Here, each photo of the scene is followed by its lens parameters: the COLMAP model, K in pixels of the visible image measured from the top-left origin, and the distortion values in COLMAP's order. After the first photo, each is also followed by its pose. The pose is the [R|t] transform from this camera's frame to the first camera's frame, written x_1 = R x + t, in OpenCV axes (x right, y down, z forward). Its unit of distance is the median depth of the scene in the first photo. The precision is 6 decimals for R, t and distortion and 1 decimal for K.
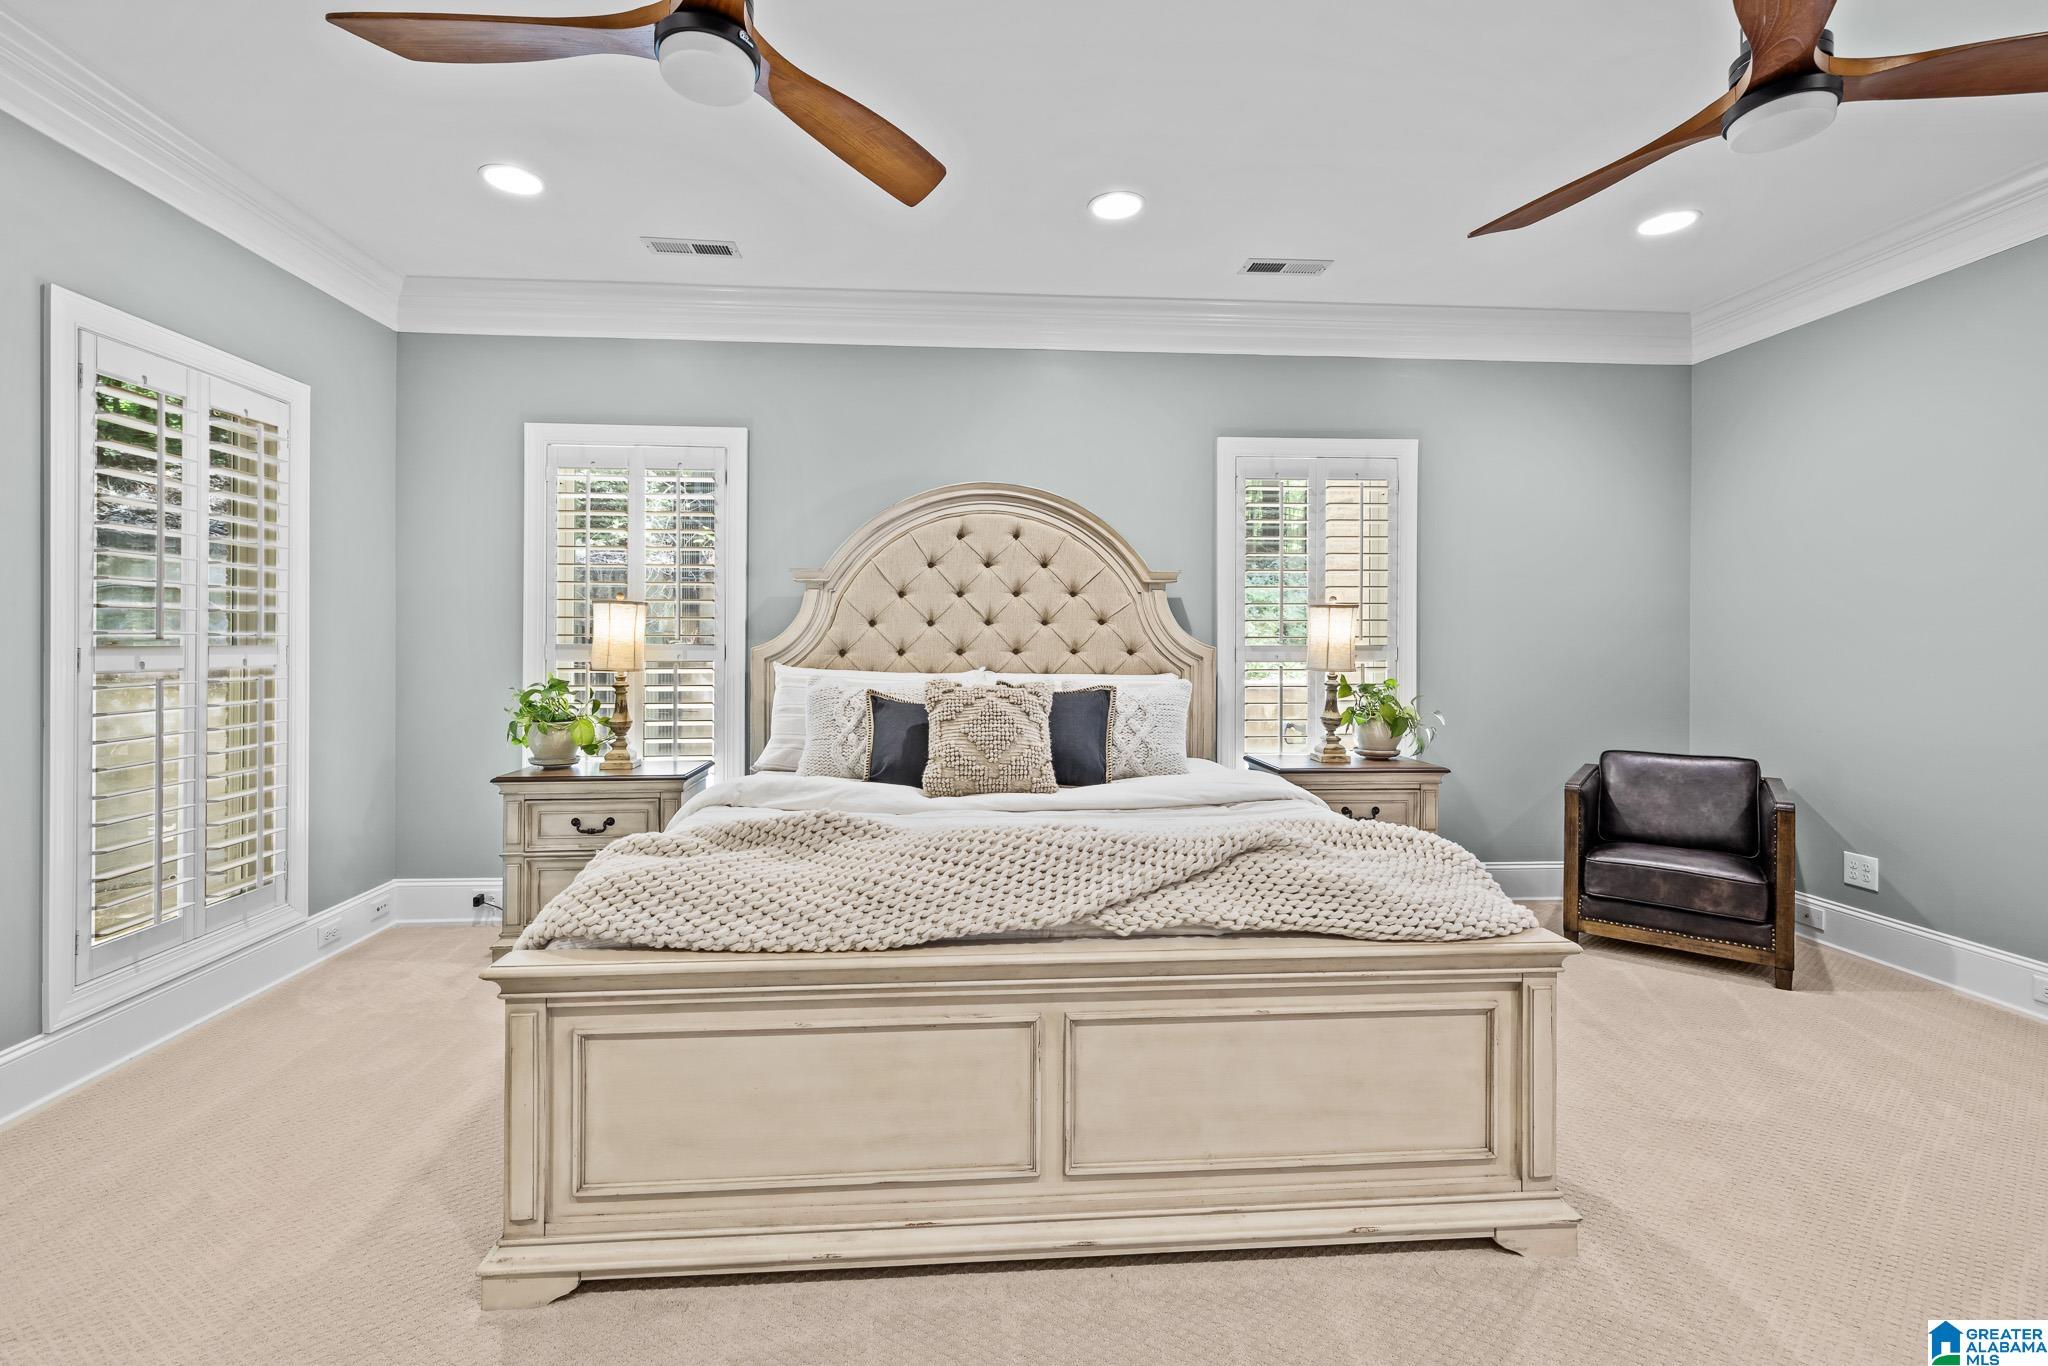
lens RADIAL K [[862.7, 0, 998.2], [0, 862.7, 645.1], [0, 0, 1]] dist [-0.000771, 0.000162]
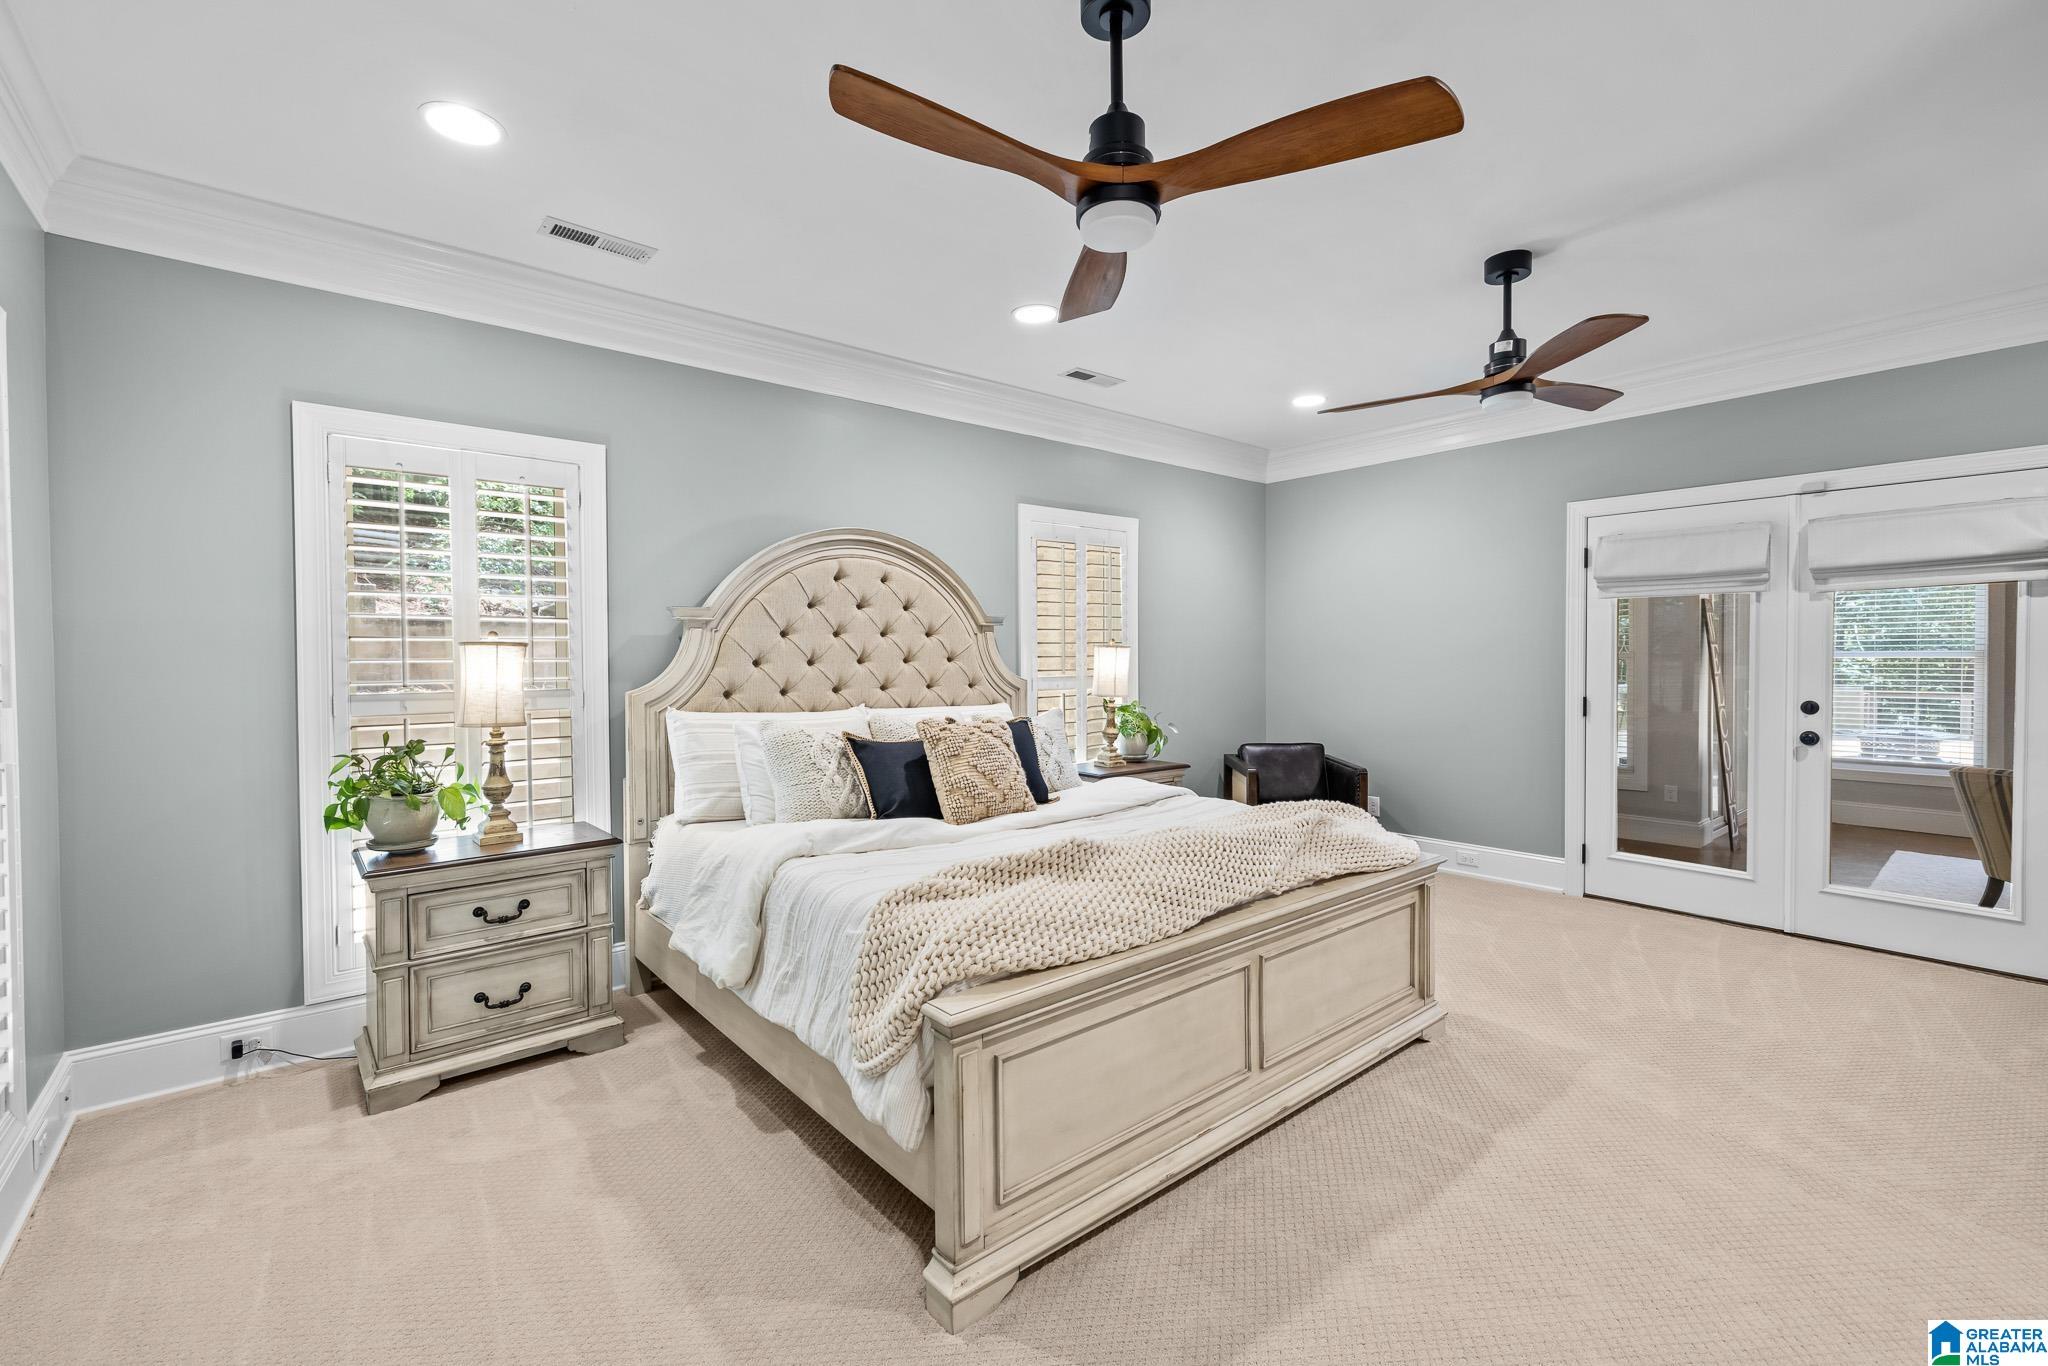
lens RADIAL K [[862.7, 0, 983.7], [0, 862.7, 669.9], [0, 0, 1]] dist [-0.000771, 0.000162]
pose [[0.824726, -0.016608, 0.565289, -0.510749], [0.010624, 0.999847, 0.013876, -0.030207], [-0.565433, -0.005438, 0.824776, 0.044067]]
